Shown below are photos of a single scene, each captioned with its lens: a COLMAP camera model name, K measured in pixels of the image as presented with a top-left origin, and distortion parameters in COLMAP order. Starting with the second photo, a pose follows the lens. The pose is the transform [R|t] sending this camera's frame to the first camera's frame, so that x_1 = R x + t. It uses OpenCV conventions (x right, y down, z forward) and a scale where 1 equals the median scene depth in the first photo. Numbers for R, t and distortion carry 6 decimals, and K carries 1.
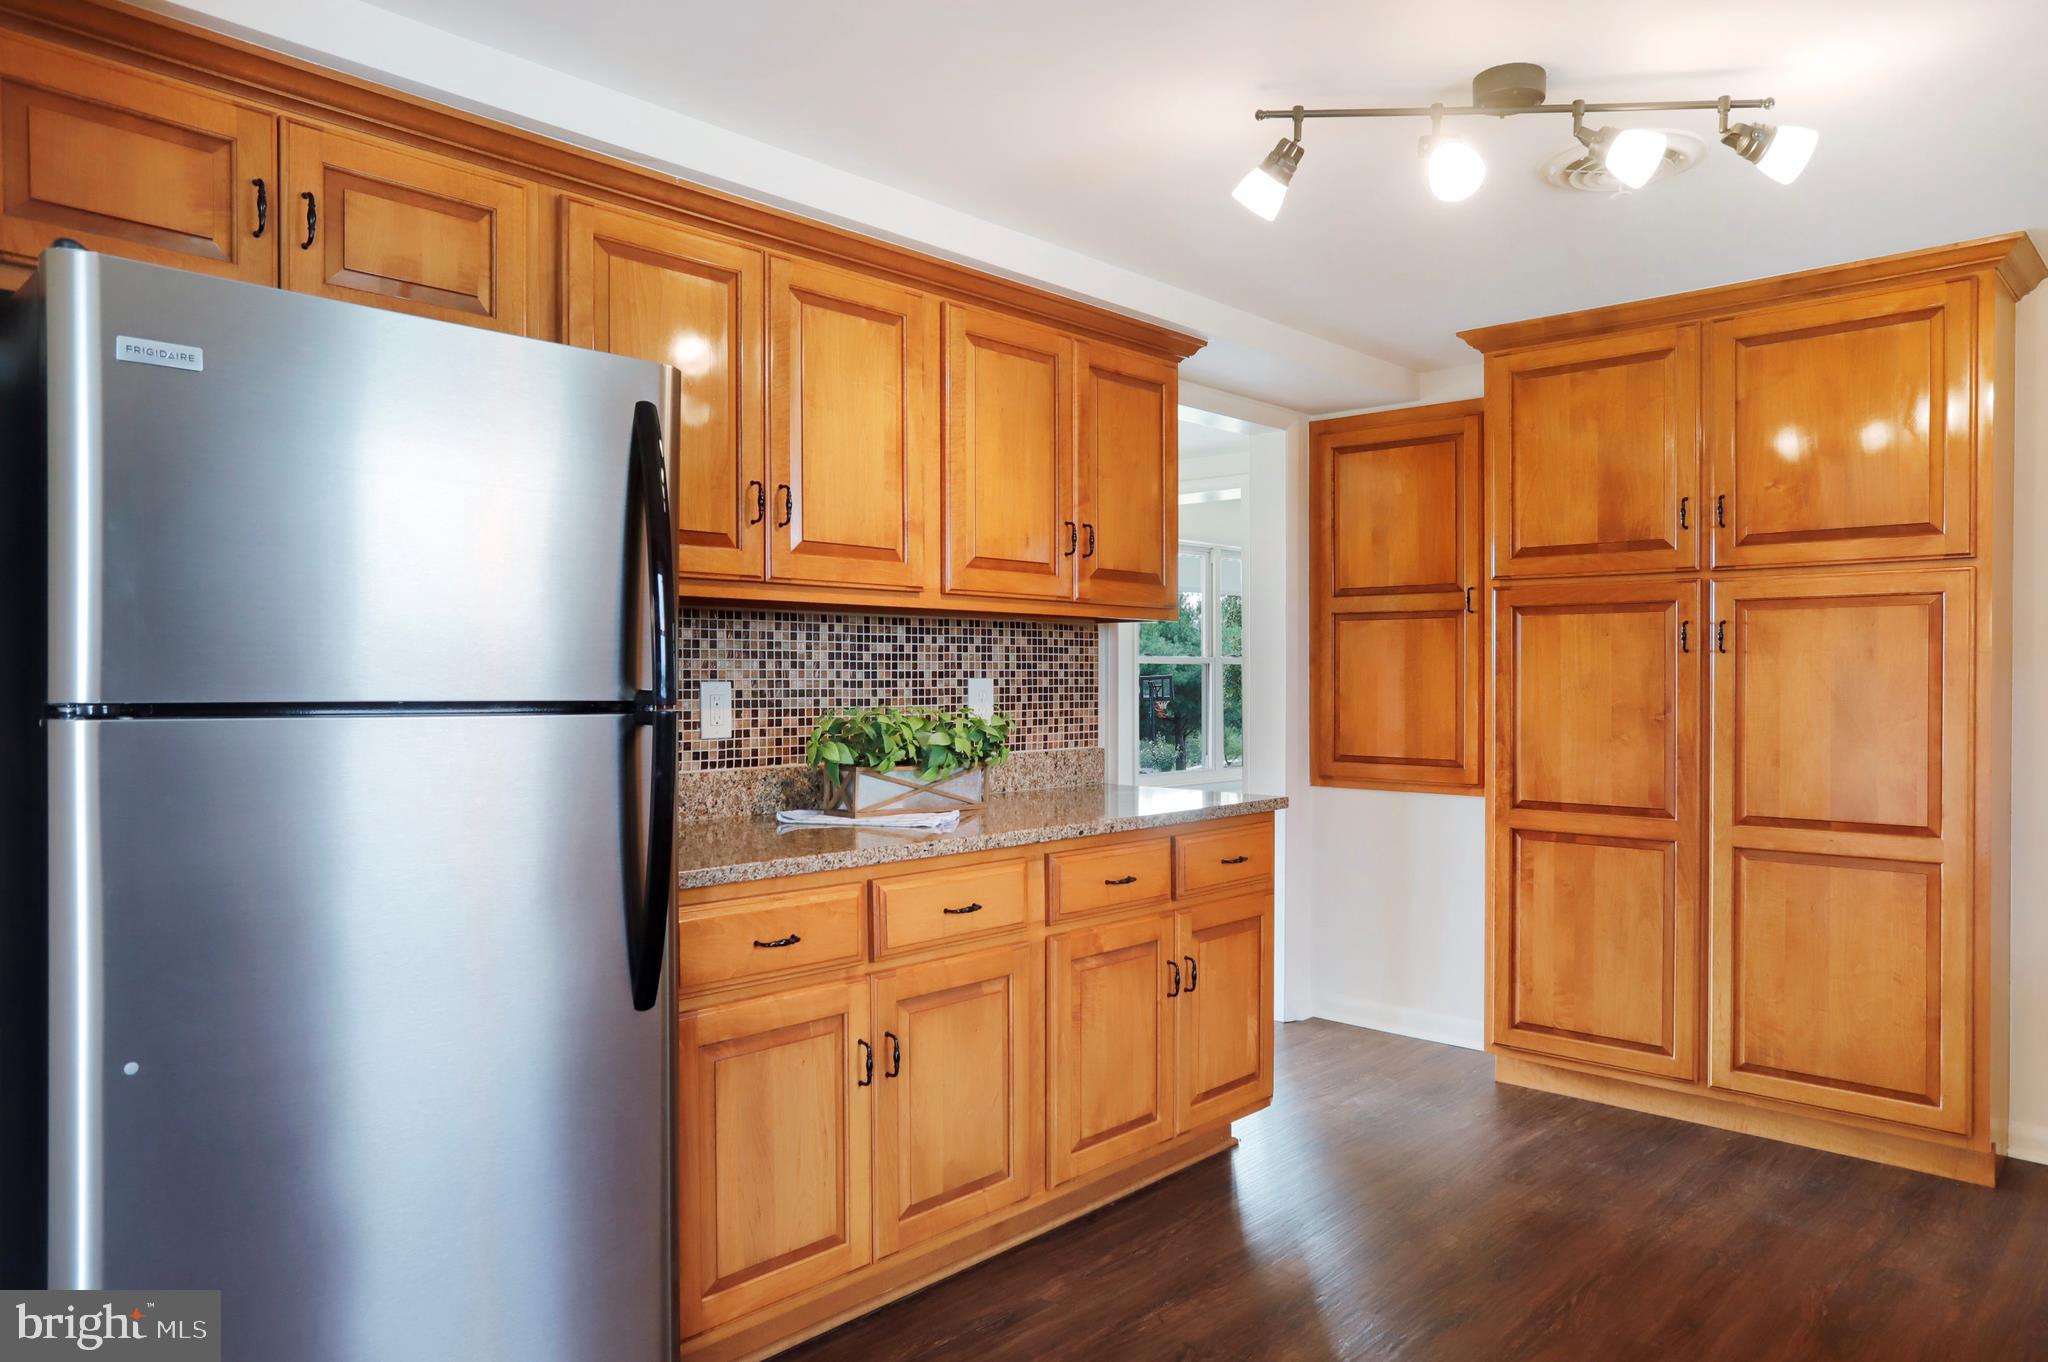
lens RADIAL K [[1317.6, 0, 1024.0], [0, 1317.6, 681.0], [0, 0, 1]] dist [-0.063447, 0.055164]
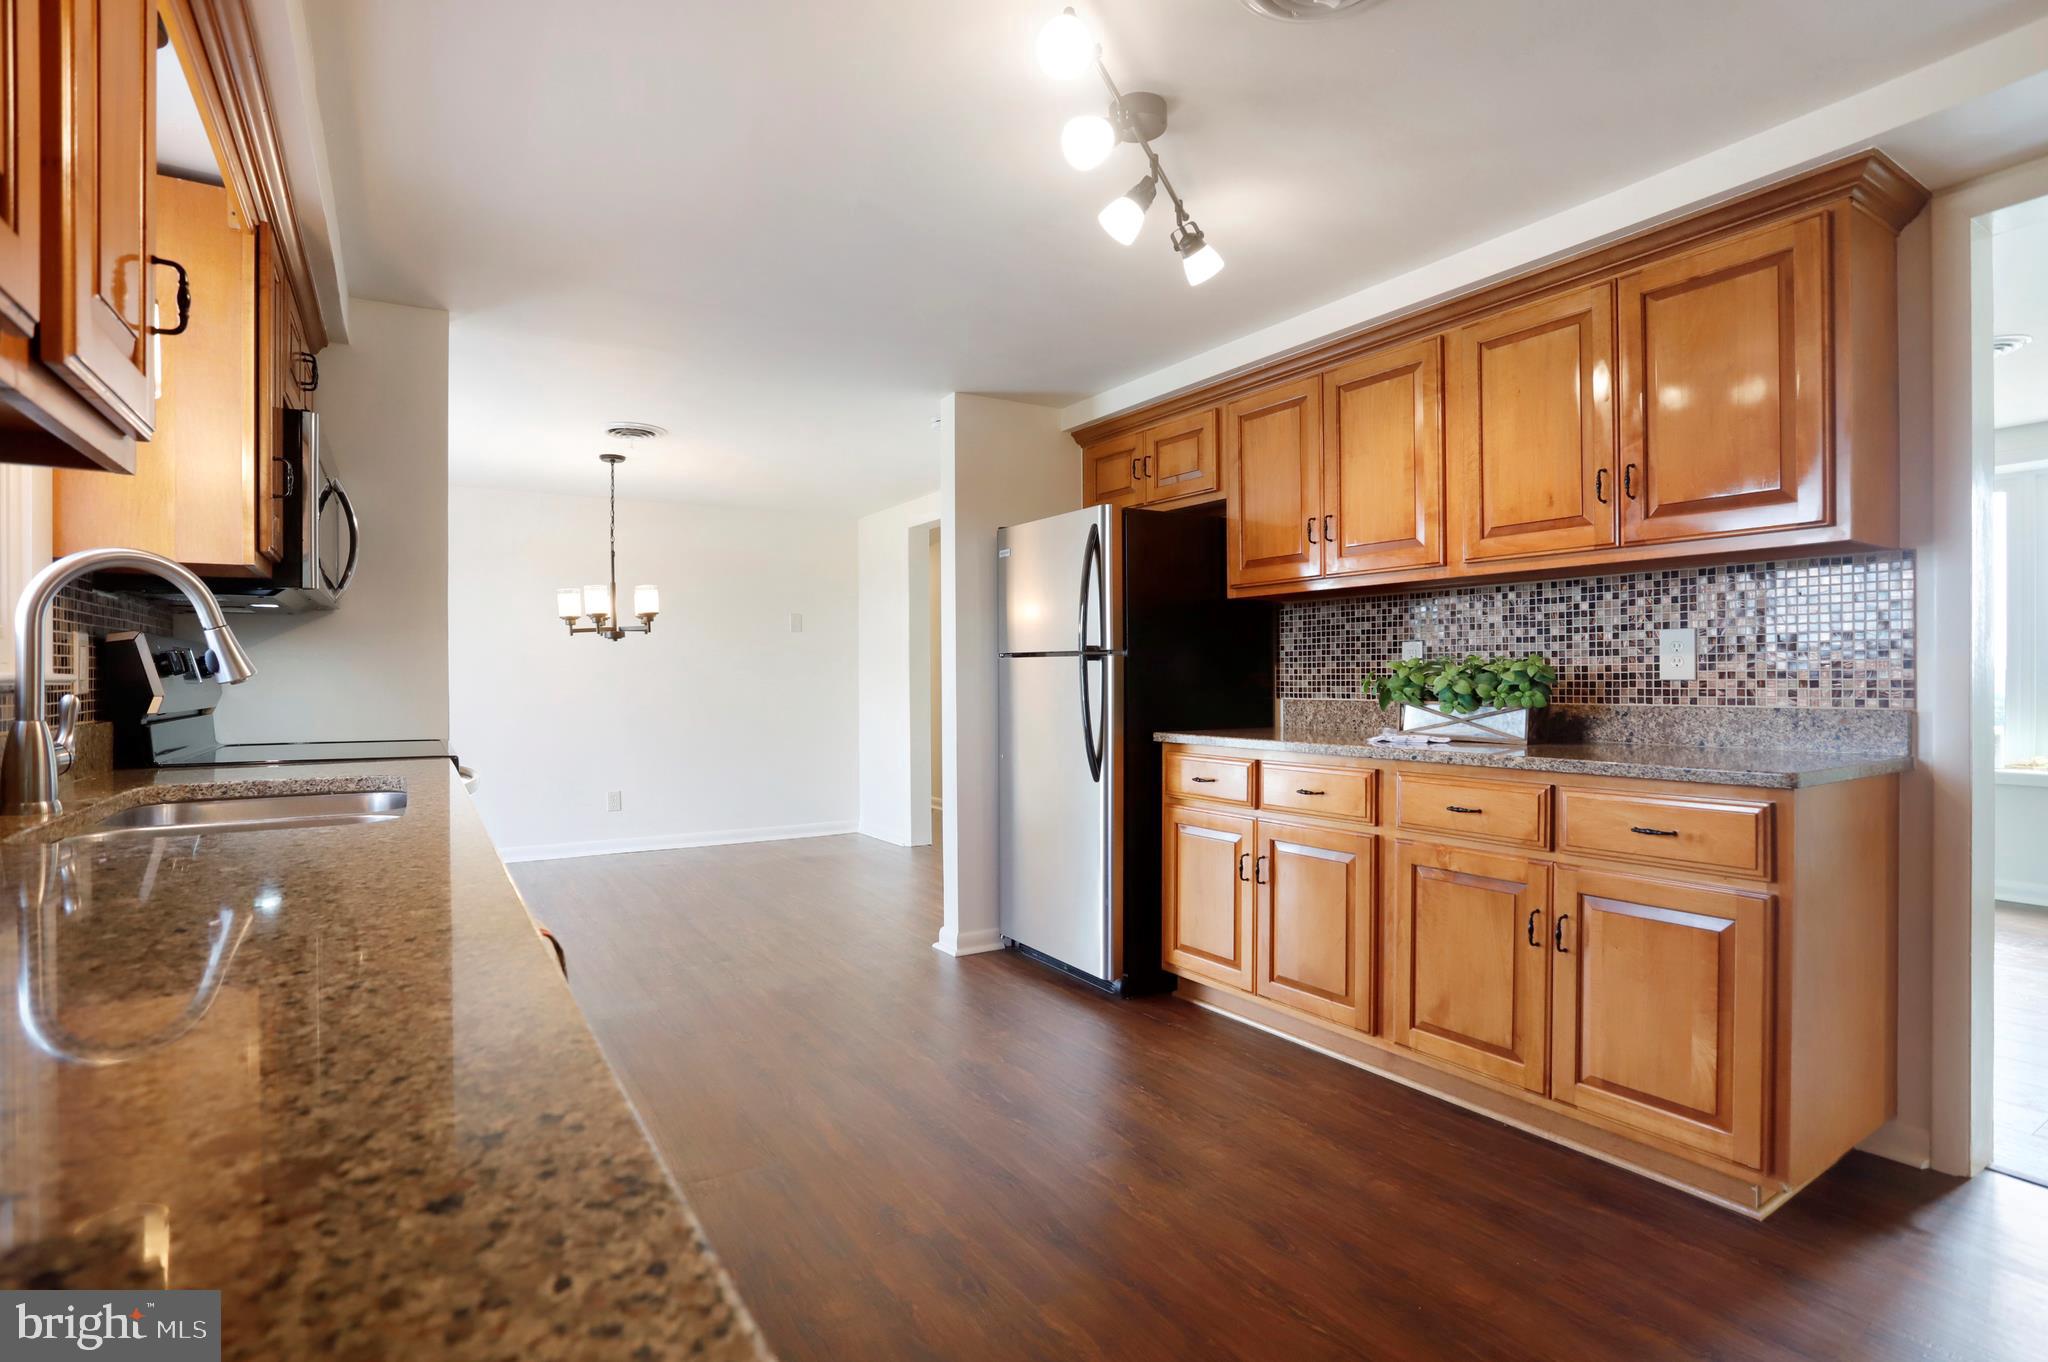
lens RADIAL K [[1006.8, 0, 1030.7], [0, 1006.8, 680.7], [0, 0, 1]] dist [-0.067907, 0.030904]
pose [[-0.242841, 0.003633, -0.970059, 0.848007], [0.002234, 0.999992, 0.003186, 0.035426], [0.970064, -0.001393, -0.242847, 0.745855]]
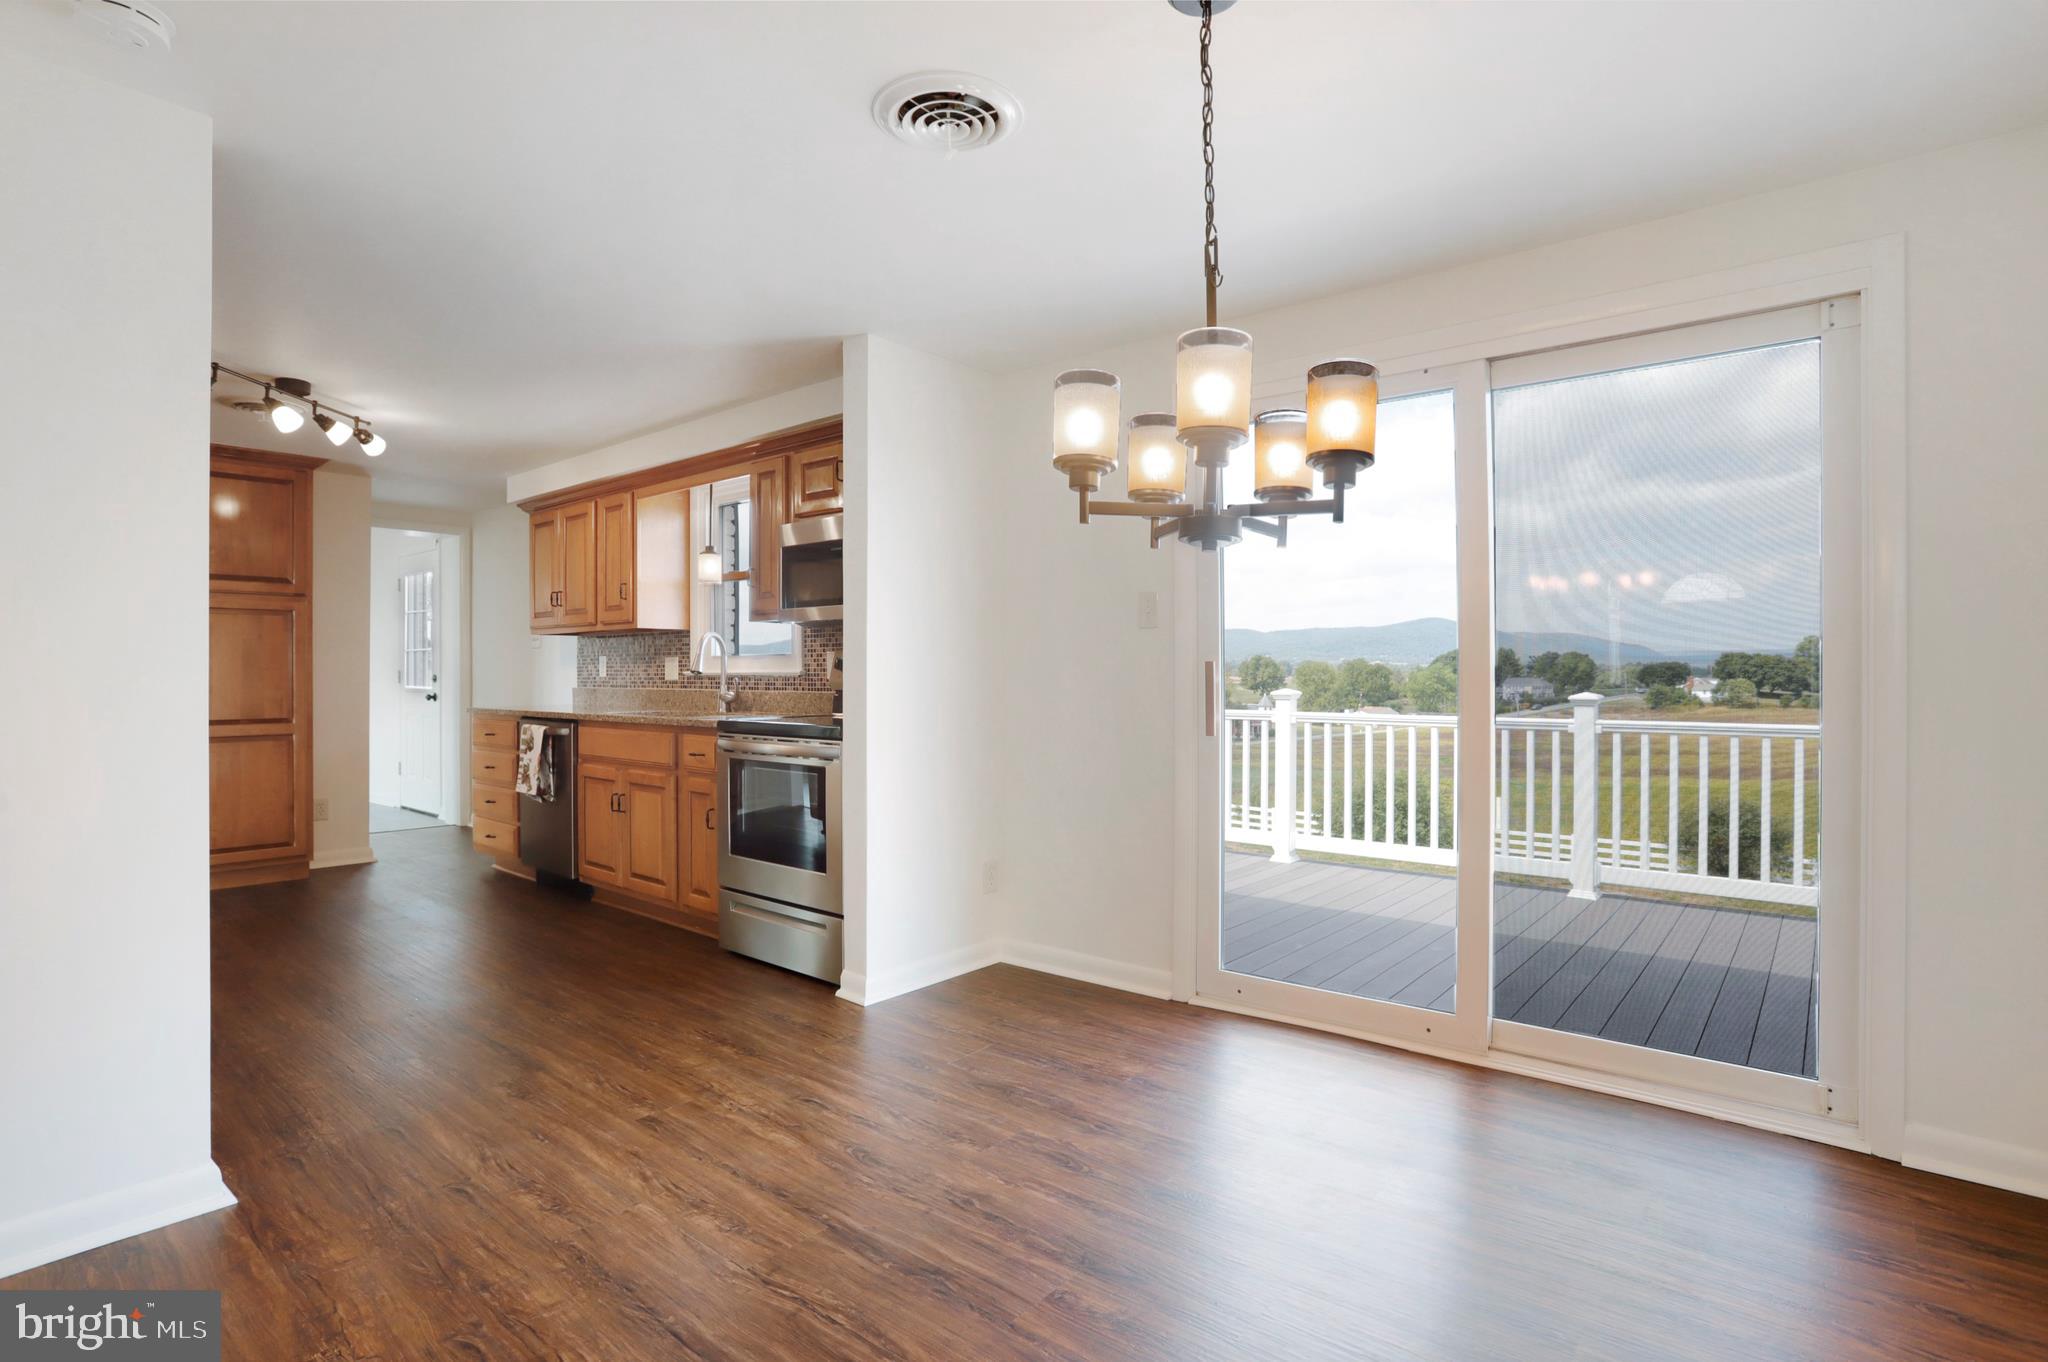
lens RADIAL K [[1006.8, 0, 1030.7], [0, 1006.8, 680.7], [0, 0, 1]] dist [-0.067907, 0.030904]
pose [[-0.060344, -0.006826, 0.998154, -0.968026], [0.000341, 0.999976, 0.006859, 0.037519], [-0.998178, 0.000755, -0.060340, -0.137706]]
